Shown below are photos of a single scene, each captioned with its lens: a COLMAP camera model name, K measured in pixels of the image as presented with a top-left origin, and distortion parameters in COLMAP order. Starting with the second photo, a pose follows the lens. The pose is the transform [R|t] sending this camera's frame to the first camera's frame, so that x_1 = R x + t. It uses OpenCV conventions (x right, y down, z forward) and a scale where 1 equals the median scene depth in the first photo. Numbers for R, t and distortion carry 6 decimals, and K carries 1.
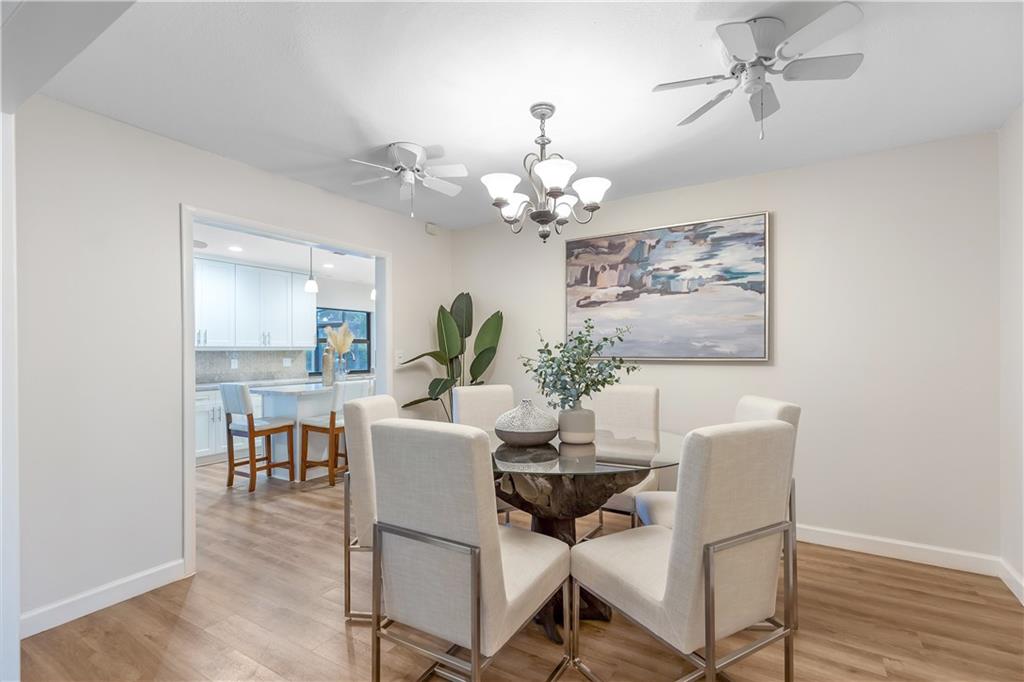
lens RADIAL K [[458.5, 0, 515.1], [0, 458.5, 348.0], [0, 0, 1]] dist [0.002674, 0.000345]
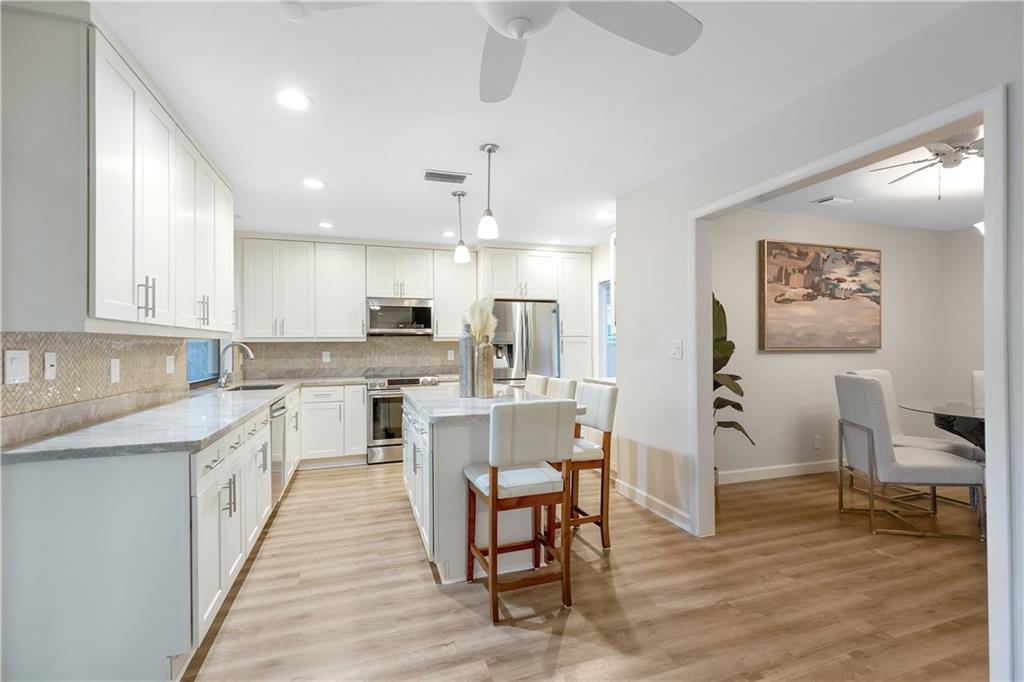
lens RADIAL K [[458.5, 0, 515.0], [0, 458.5, 342.5], [0, 0, 1]] dist [0.002674, 0.000345]
pose [[0.643983, 0.012891, 0.764931, -1.202567], [-0.005570, 0.999911, -0.012162, 0.025496], [-0.765019, 0.003572, 0.643997, 0.837188]]
